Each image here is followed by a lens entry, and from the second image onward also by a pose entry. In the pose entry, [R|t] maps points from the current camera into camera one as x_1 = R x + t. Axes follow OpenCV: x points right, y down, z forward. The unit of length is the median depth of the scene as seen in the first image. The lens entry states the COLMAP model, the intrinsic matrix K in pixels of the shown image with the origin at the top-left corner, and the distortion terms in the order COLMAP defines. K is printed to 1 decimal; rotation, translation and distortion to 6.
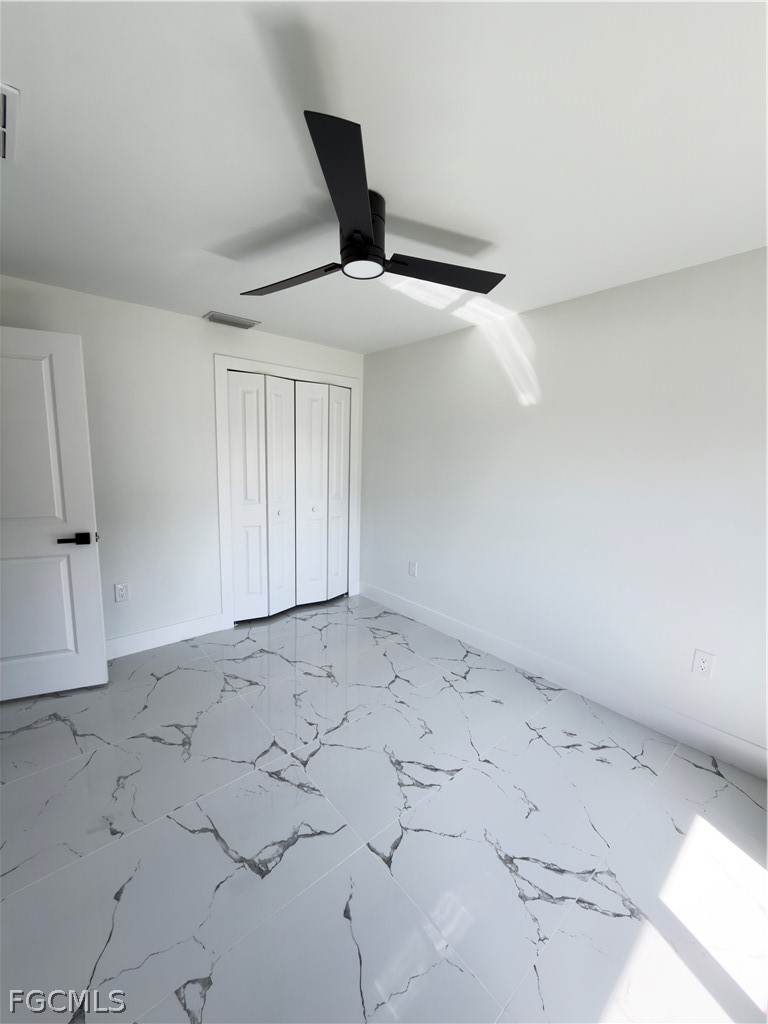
lens RADIAL K [[406.2, 0, 381.3], [0, 406.2, 512.2], [0, 0, 1]] dist [0.000743, 0.000564]
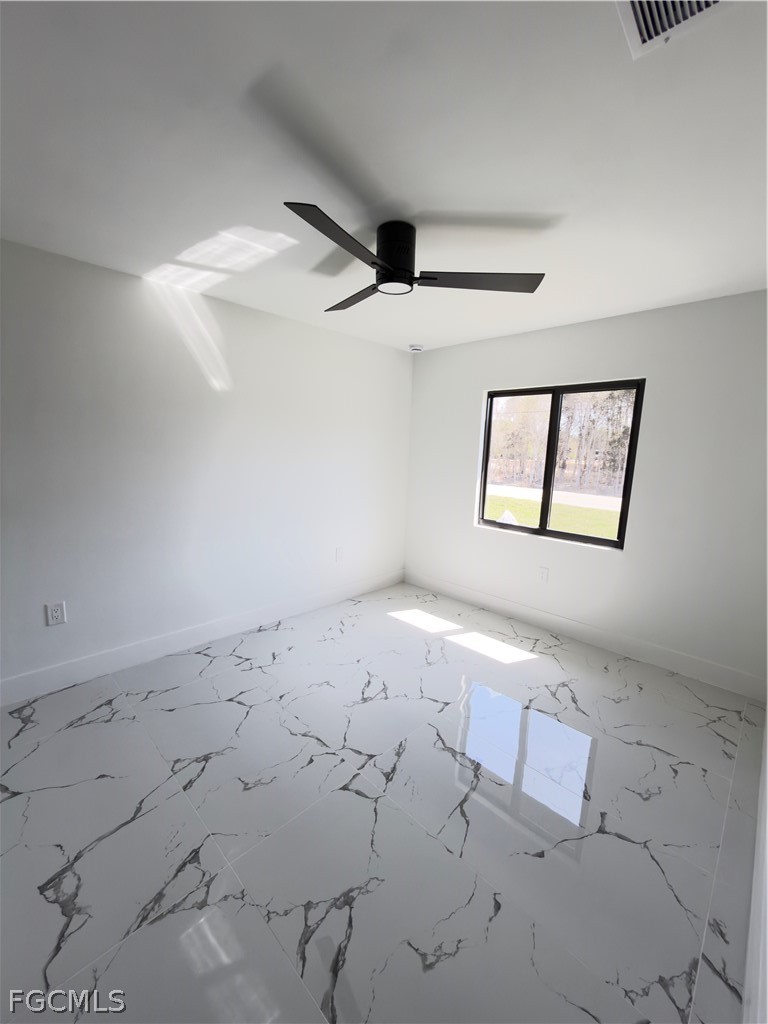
lens RADIAL K [[406.2, 0, 381.9], [0, 406.2, 511.7], [0, 0, 1]] dist [0.000743, 0.000564]
pose [[-0.077065, -0.183693, 0.979958, -0.783009], [0.110300, 0.975277, 0.191489, -0.116613], [-0.990906, 0.122847, -0.054899, 0.705180]]
